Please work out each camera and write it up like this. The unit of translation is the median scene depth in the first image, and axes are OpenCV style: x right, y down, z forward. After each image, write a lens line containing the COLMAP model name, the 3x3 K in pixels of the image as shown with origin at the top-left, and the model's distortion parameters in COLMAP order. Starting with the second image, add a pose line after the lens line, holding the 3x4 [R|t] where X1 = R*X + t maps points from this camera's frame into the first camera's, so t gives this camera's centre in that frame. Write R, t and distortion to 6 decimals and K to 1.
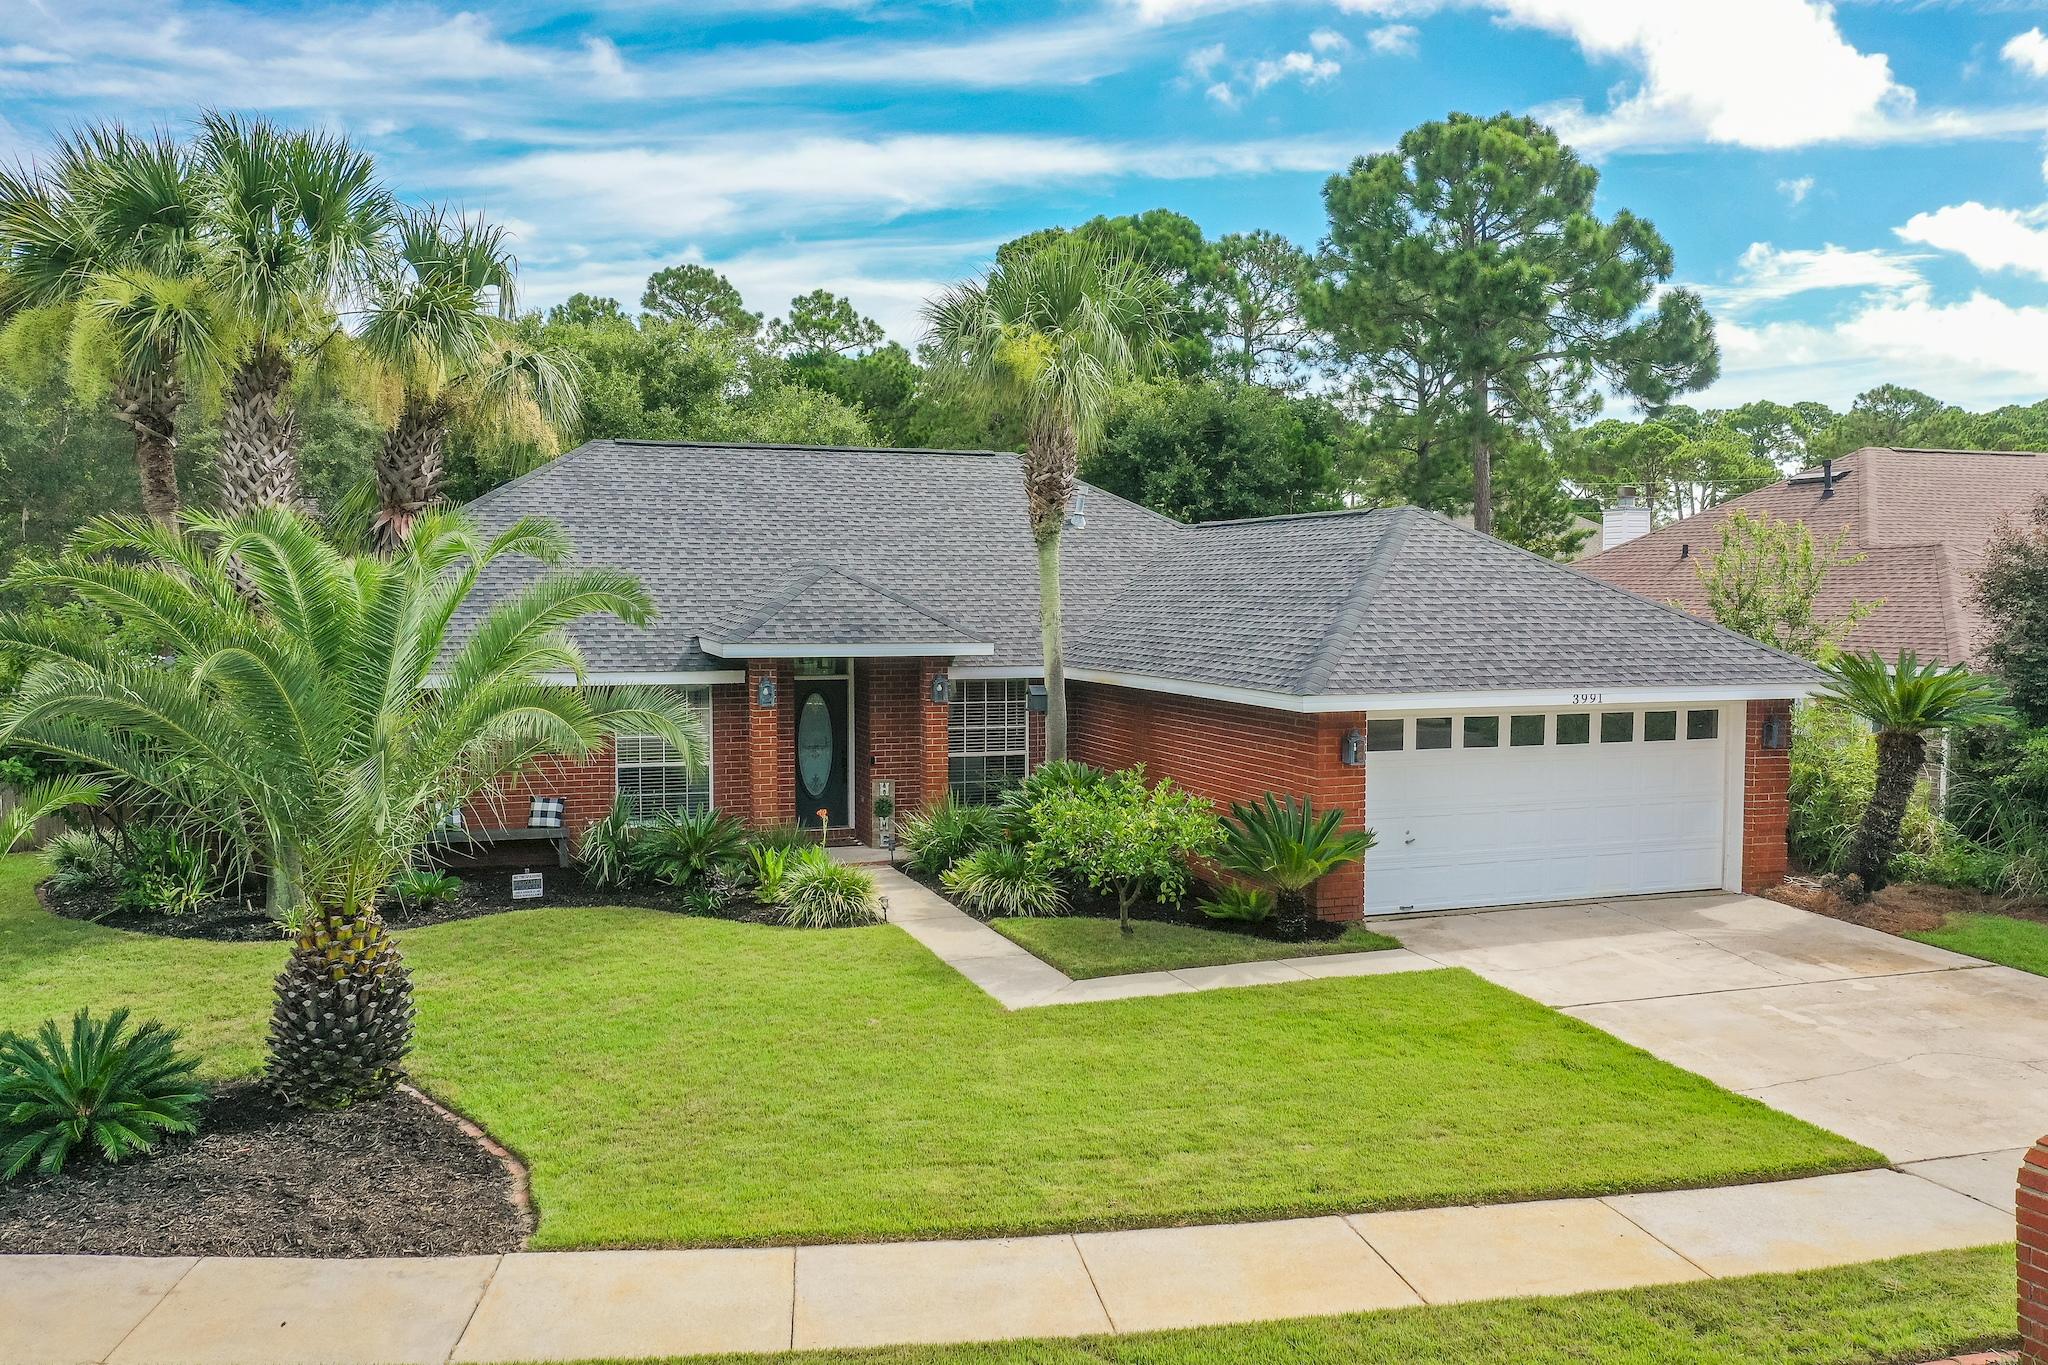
lens RADIAL K [[1654.8, 0, 1054.6], [0, 1654.8, 678.9], [0, 0, 1]] dist [-0.001883, -0.005696]
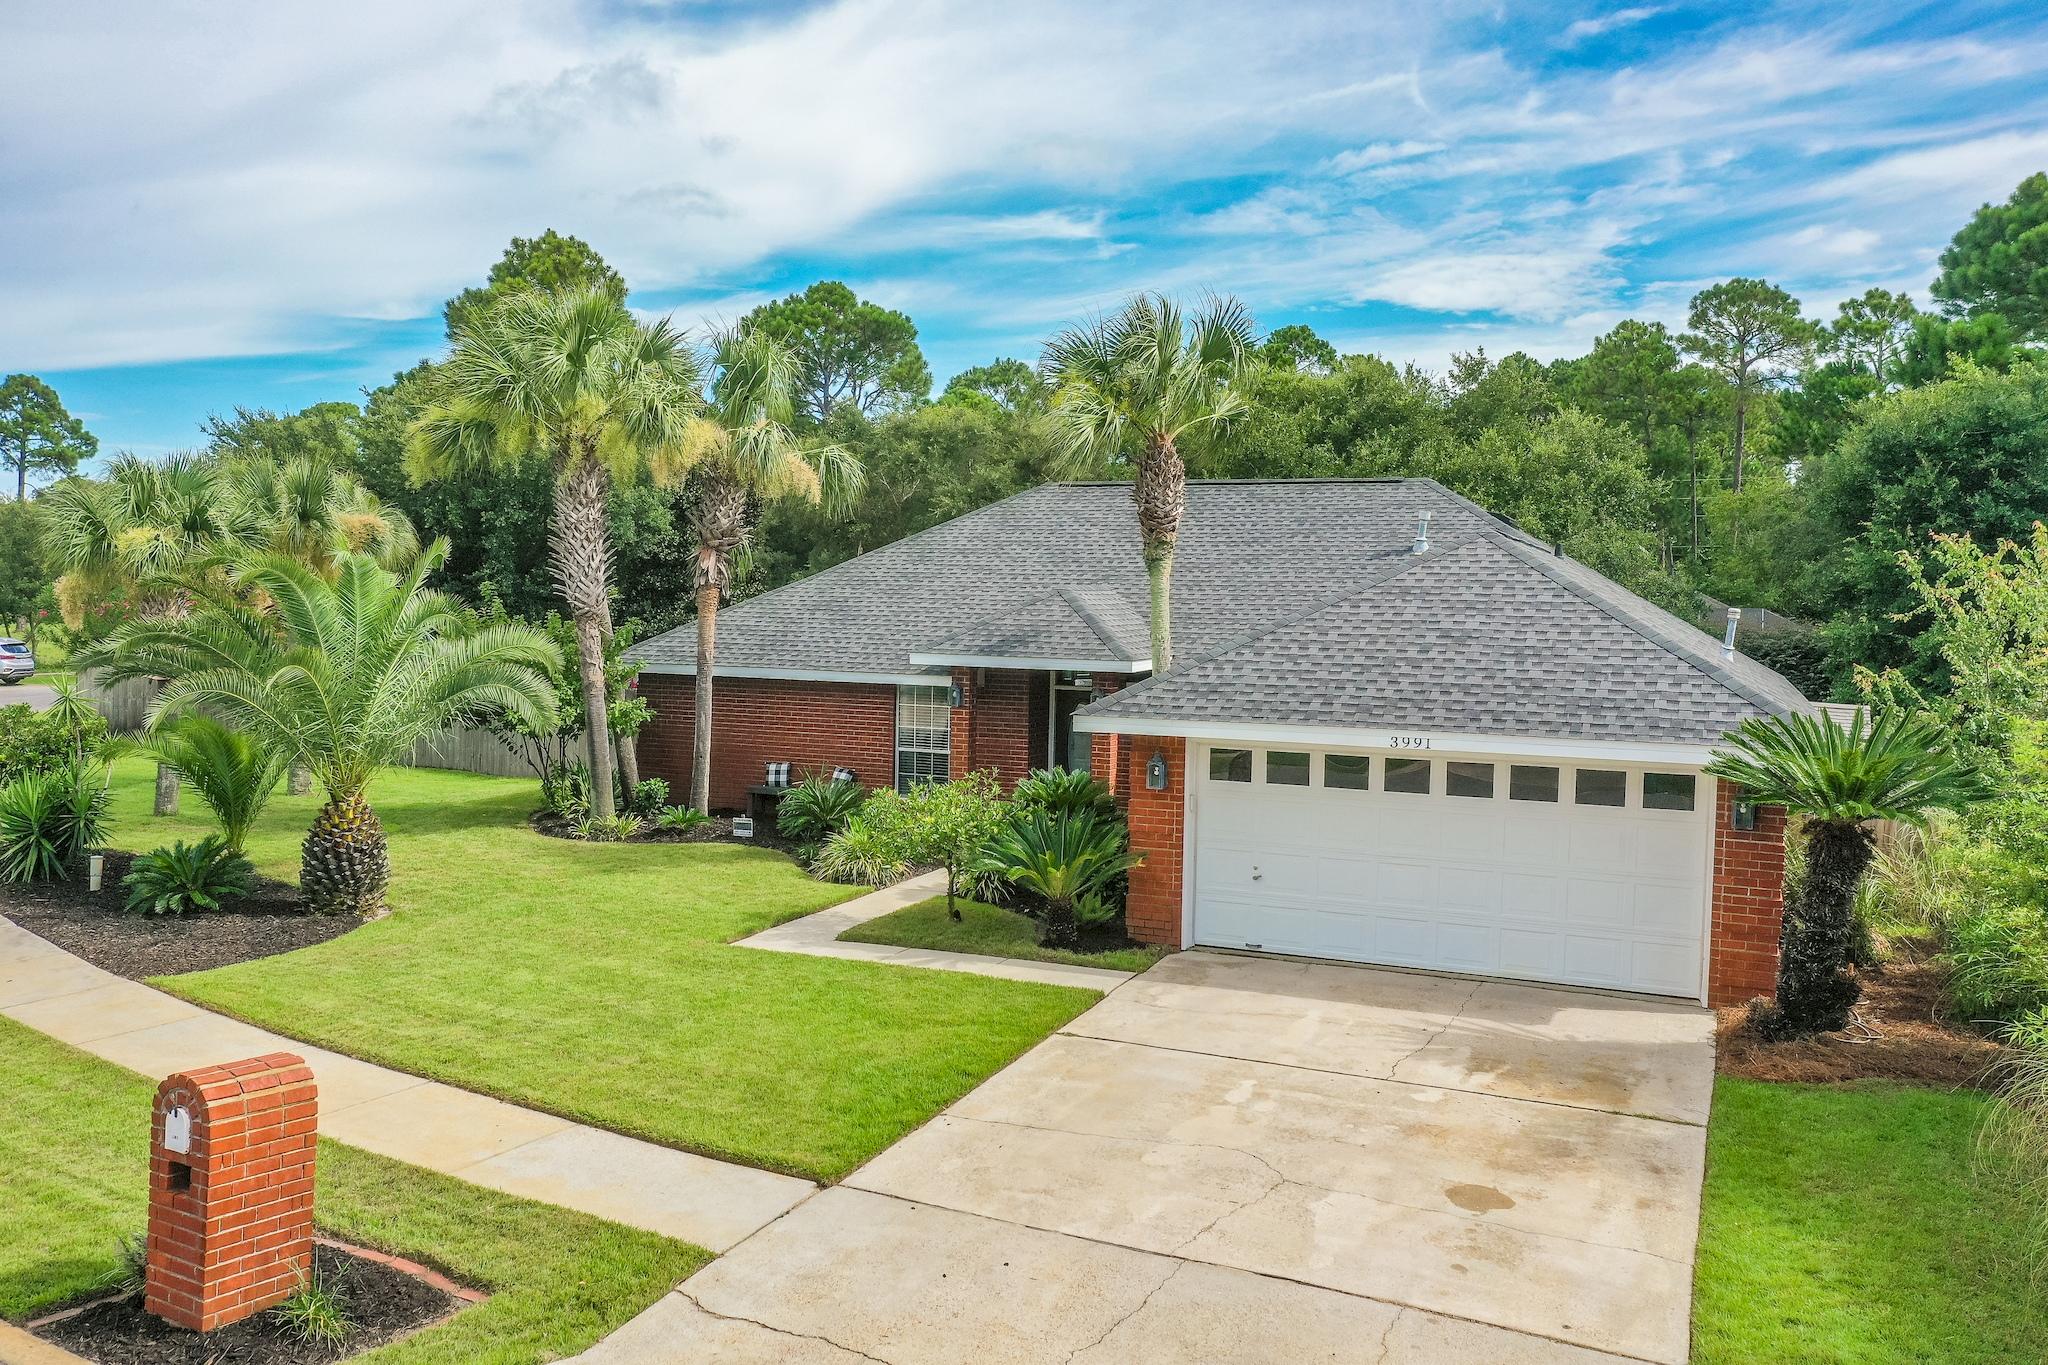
lens RADIAL K [[1654.8, 0, 1054.6], [0, 1654.8, 678.9], [0, 0, 1]] dist [-0.001883, -0.005696]
pose [[0.712375, 0.044763, -0.700370, 0.666558], [-0.055981, 0.998408, 0.006871, -0.014603], [0.699562, 0.034312, 0.713747, 0.186316]]
